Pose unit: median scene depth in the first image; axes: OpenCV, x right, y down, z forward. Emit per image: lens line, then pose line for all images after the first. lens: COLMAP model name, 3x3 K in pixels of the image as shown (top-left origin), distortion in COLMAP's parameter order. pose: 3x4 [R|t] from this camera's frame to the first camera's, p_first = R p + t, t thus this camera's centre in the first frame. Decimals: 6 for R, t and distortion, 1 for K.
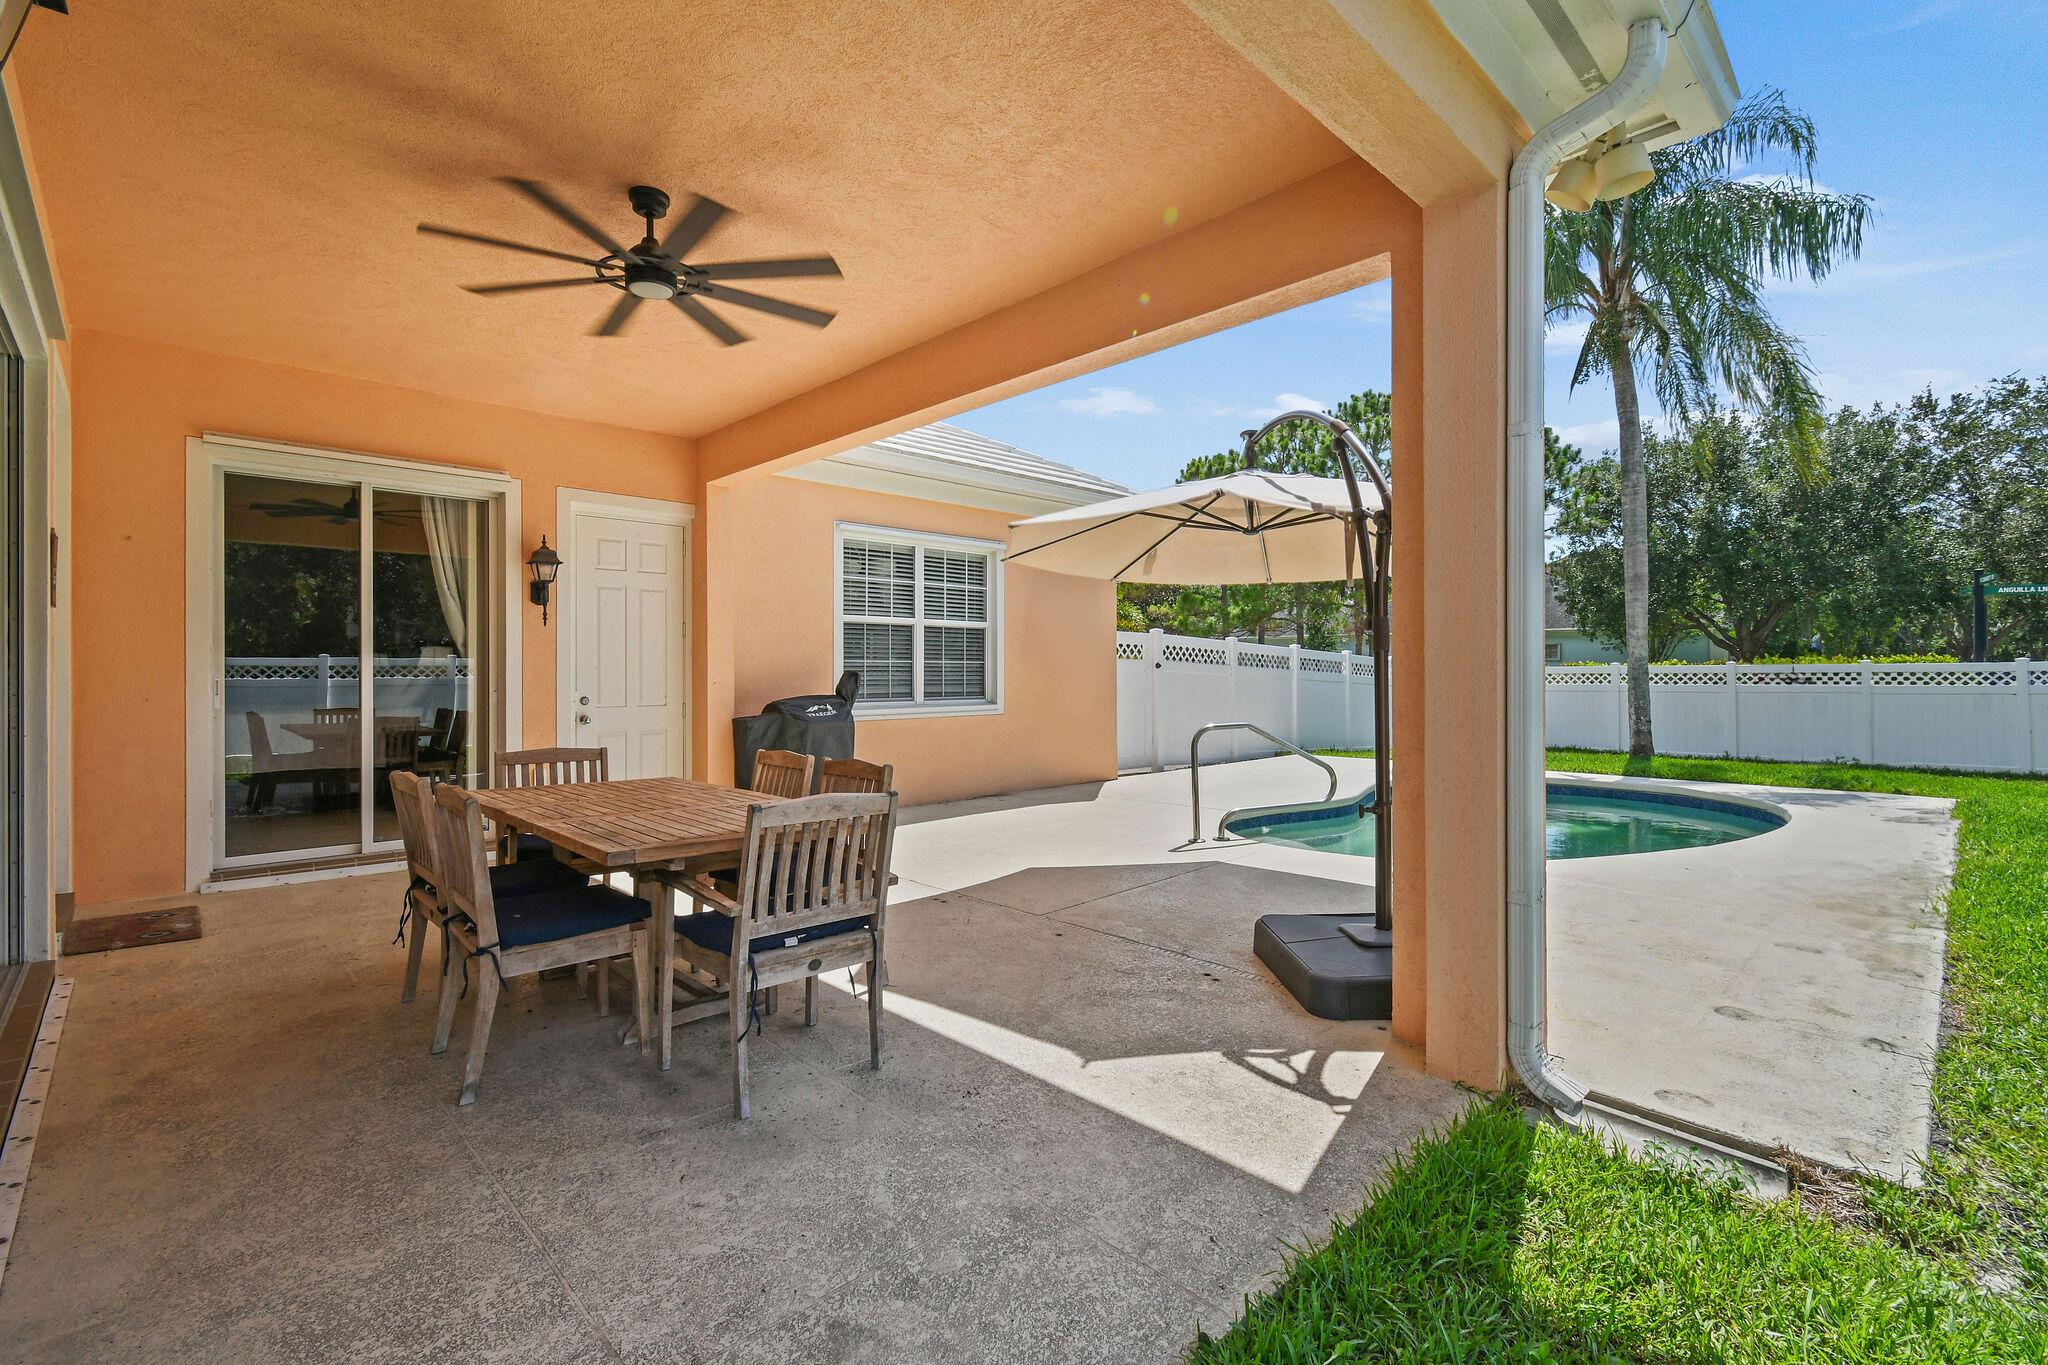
lens RADIAL K [[909.4, 0, 1022.1], [0, 909.4, 673.7], [0, 0, 1]] dist [0.001022, -0.000397]
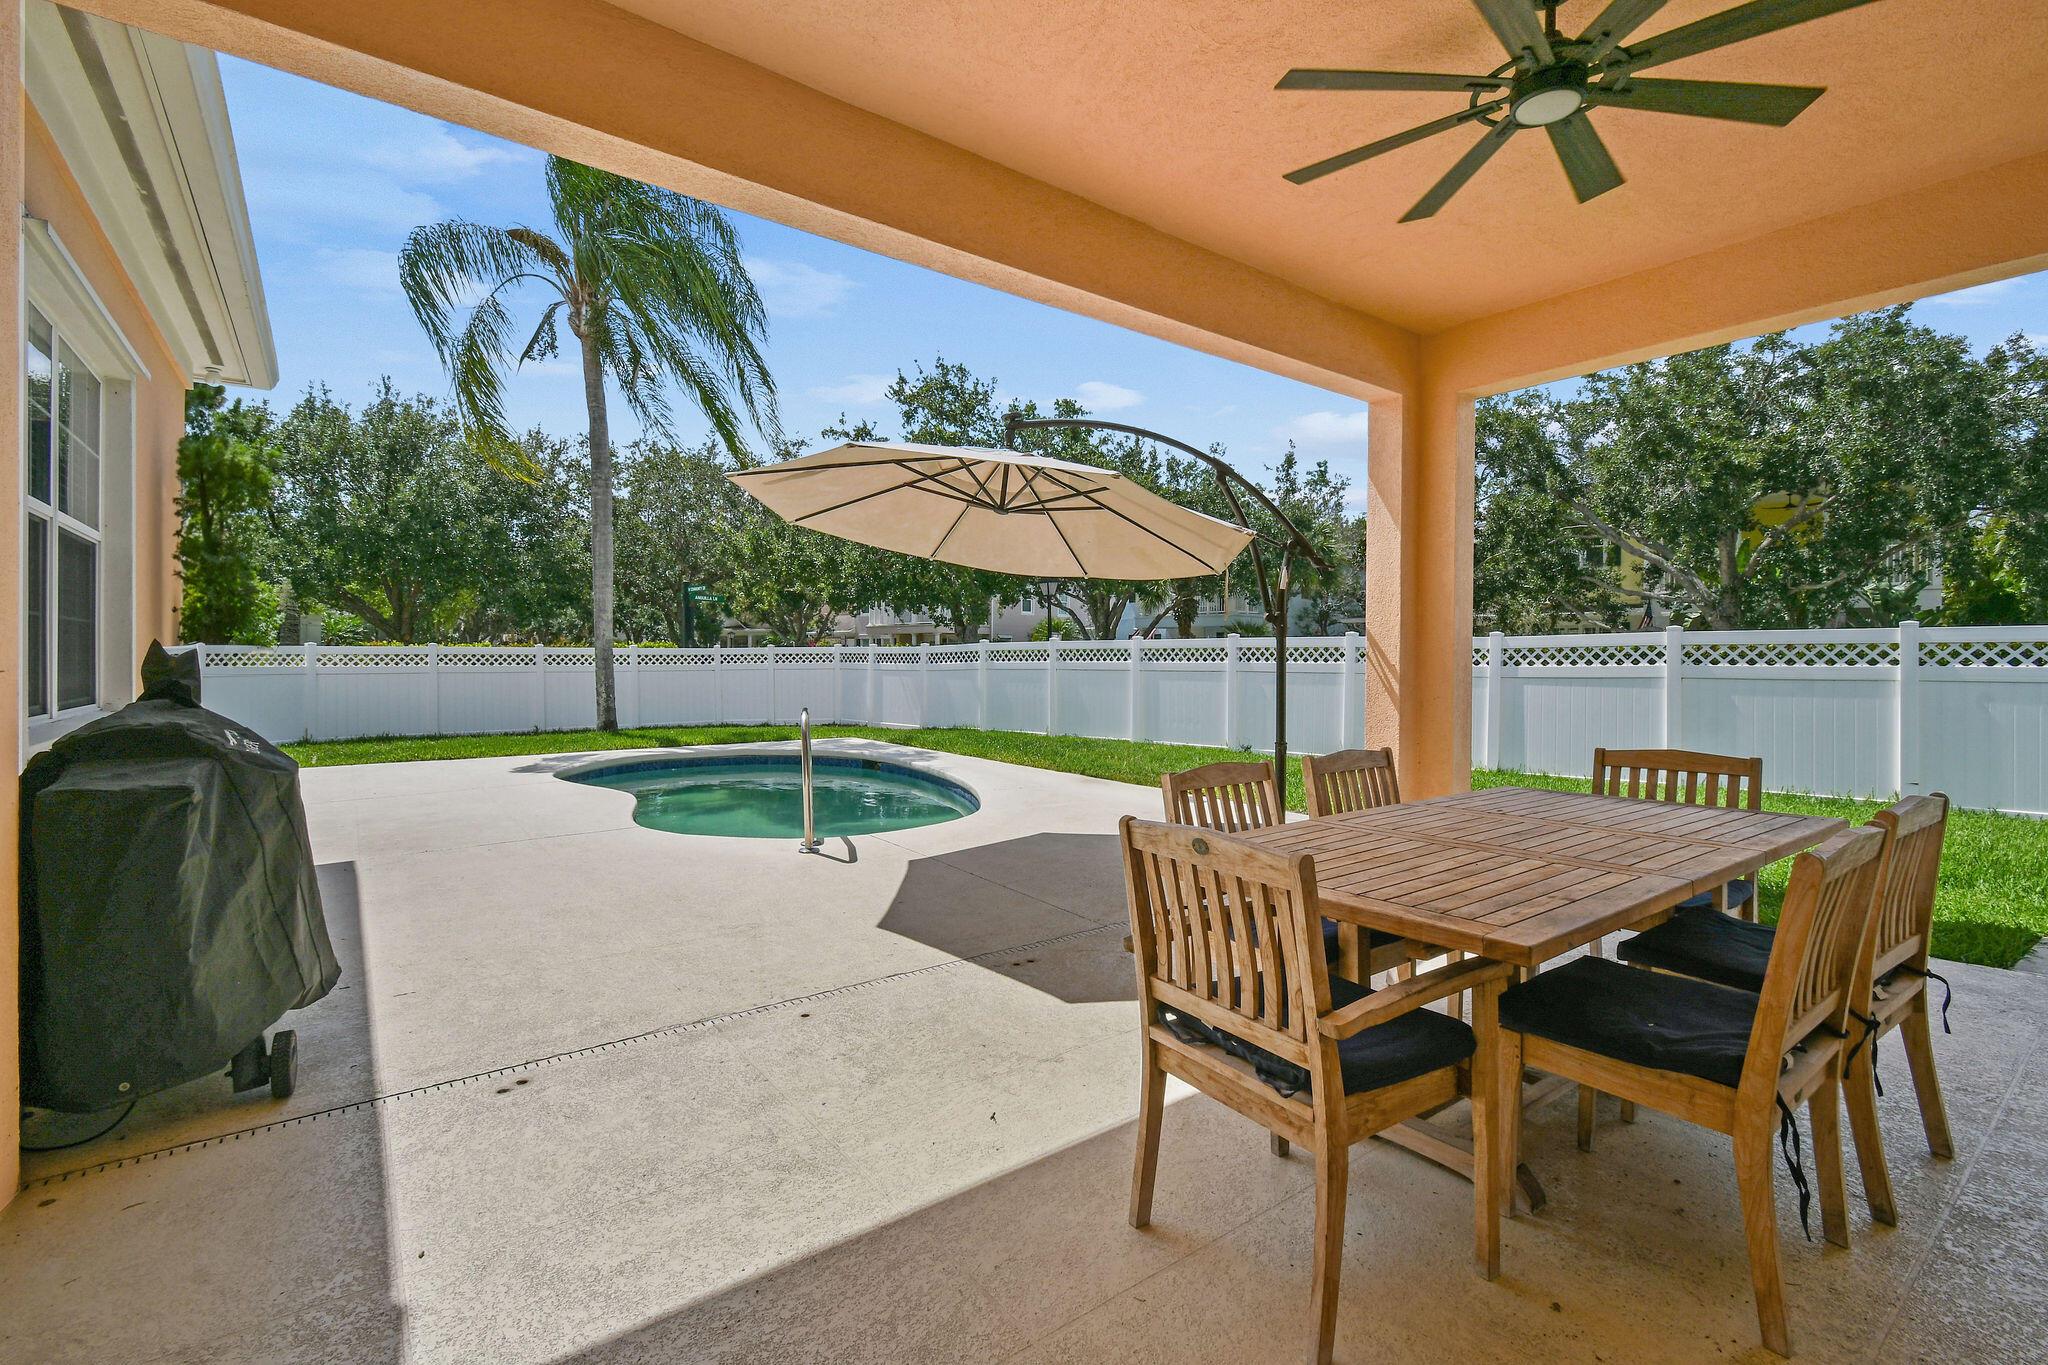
lens RADIAL K [[901.8, 0, 1046.8], [0, 901.8, 666.4], [0, 0, 1]] dist [-0.001687, -0.000198]
pose [[0.106785, -0.006813, 0.994259, -0.458184], [-0.004881, 0.999961, 0.007376, 0.004442], [-0.994270, -0.005641, 0.106747, 0.517216]]
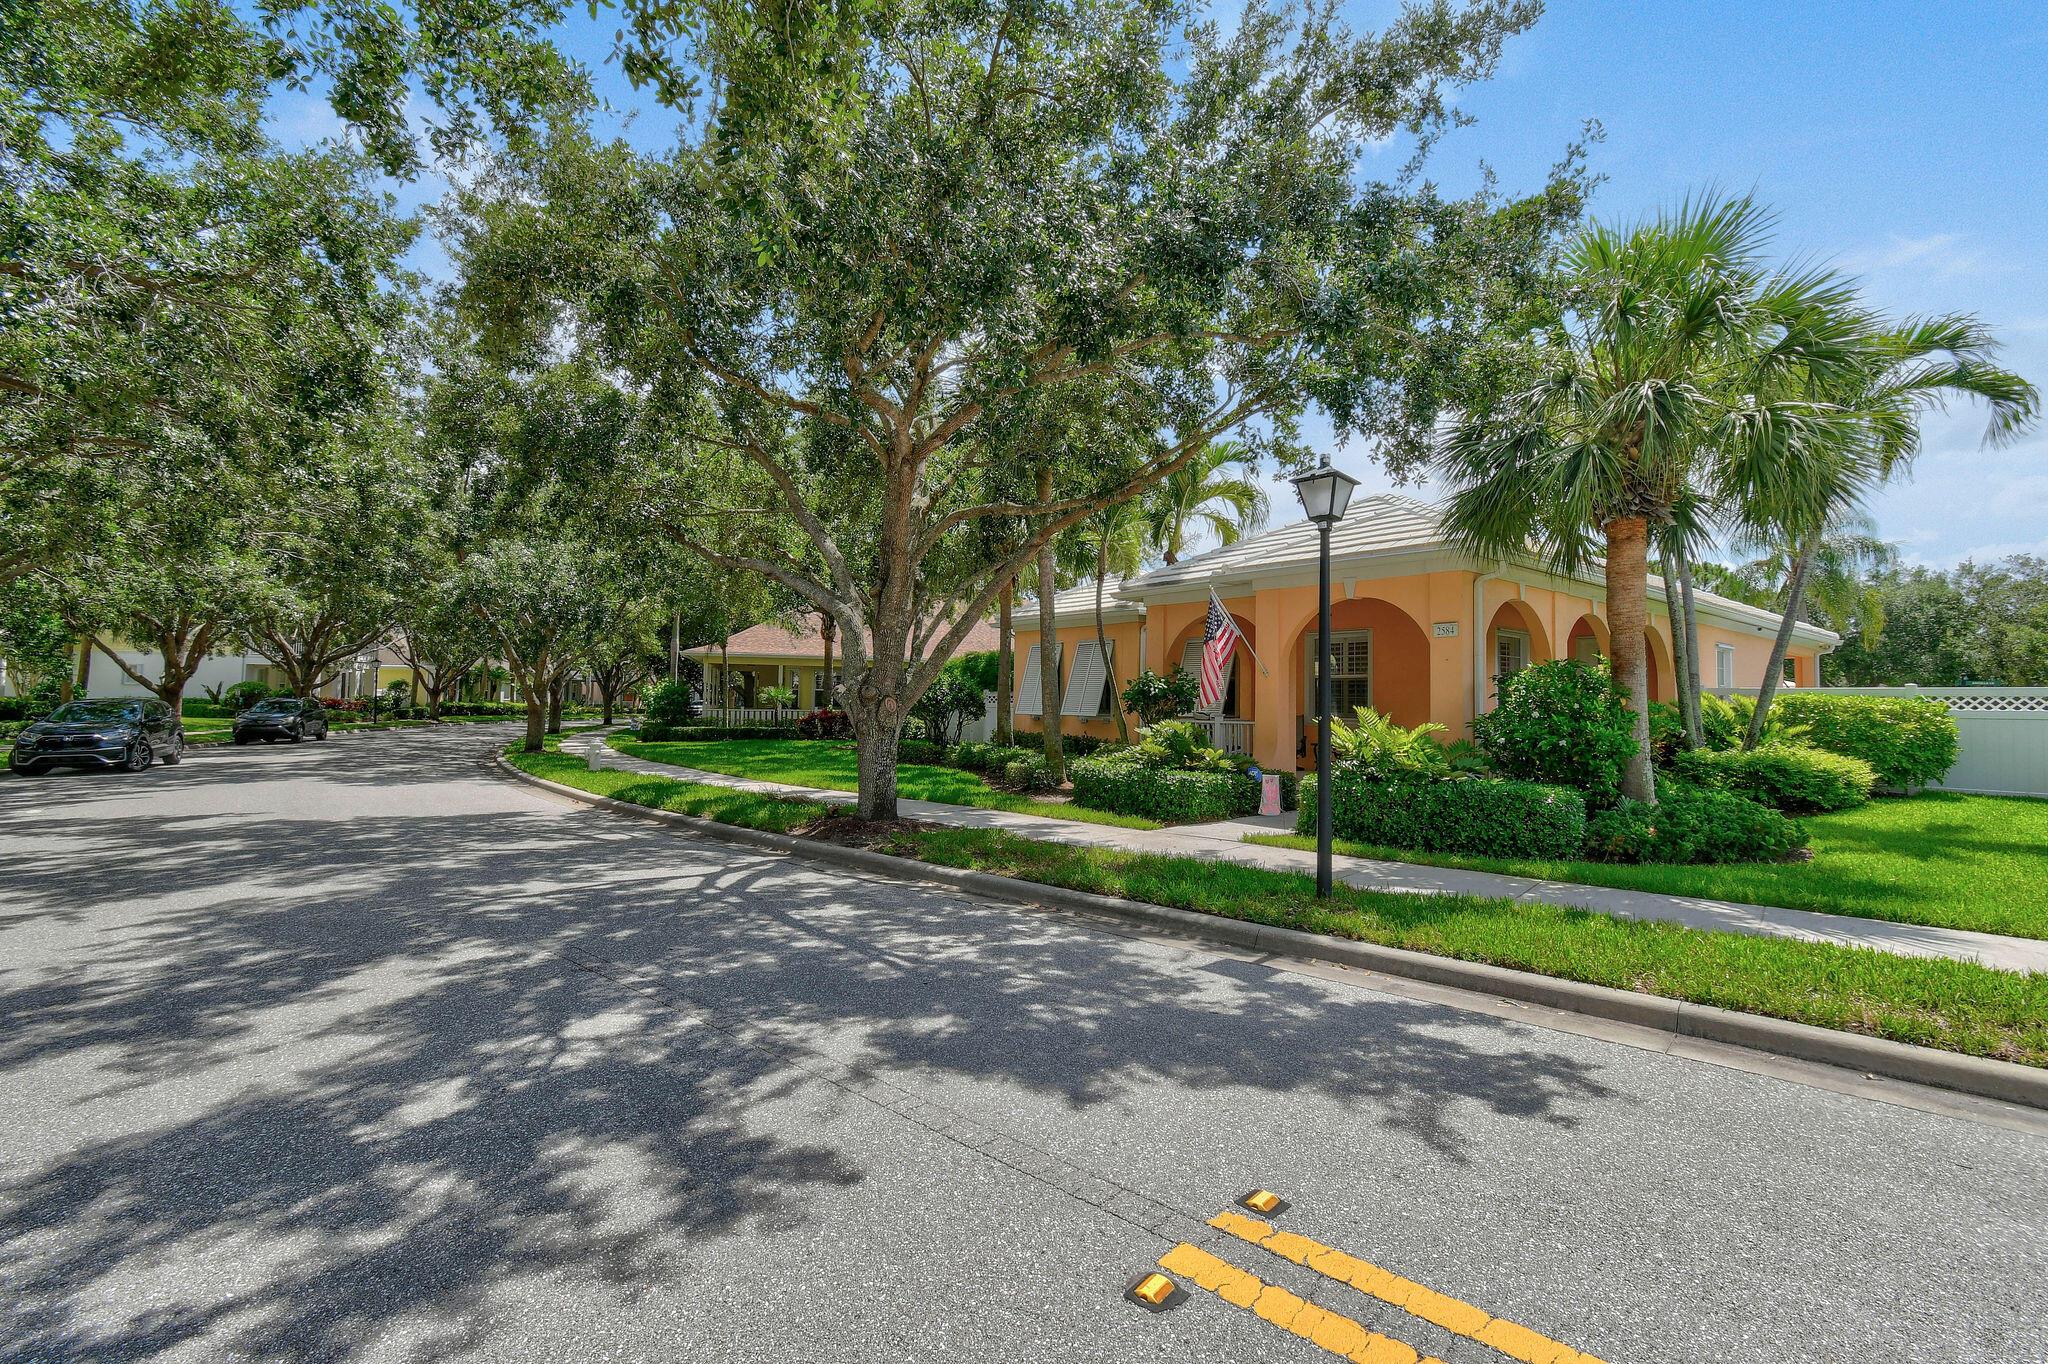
lens RADIAL K [[898.3, 0, 1015.7], [0, 898.3, 678.1], [0, 0, 1]] dist [0.002535, -0.006030]
pose [[0.995948, 0.015853, -0.088524, -1.965095], [-0.018662, 0.999345, -0.030990, 0.009778], [0.087975, 0.032517, 0.995592, -2.520235]]
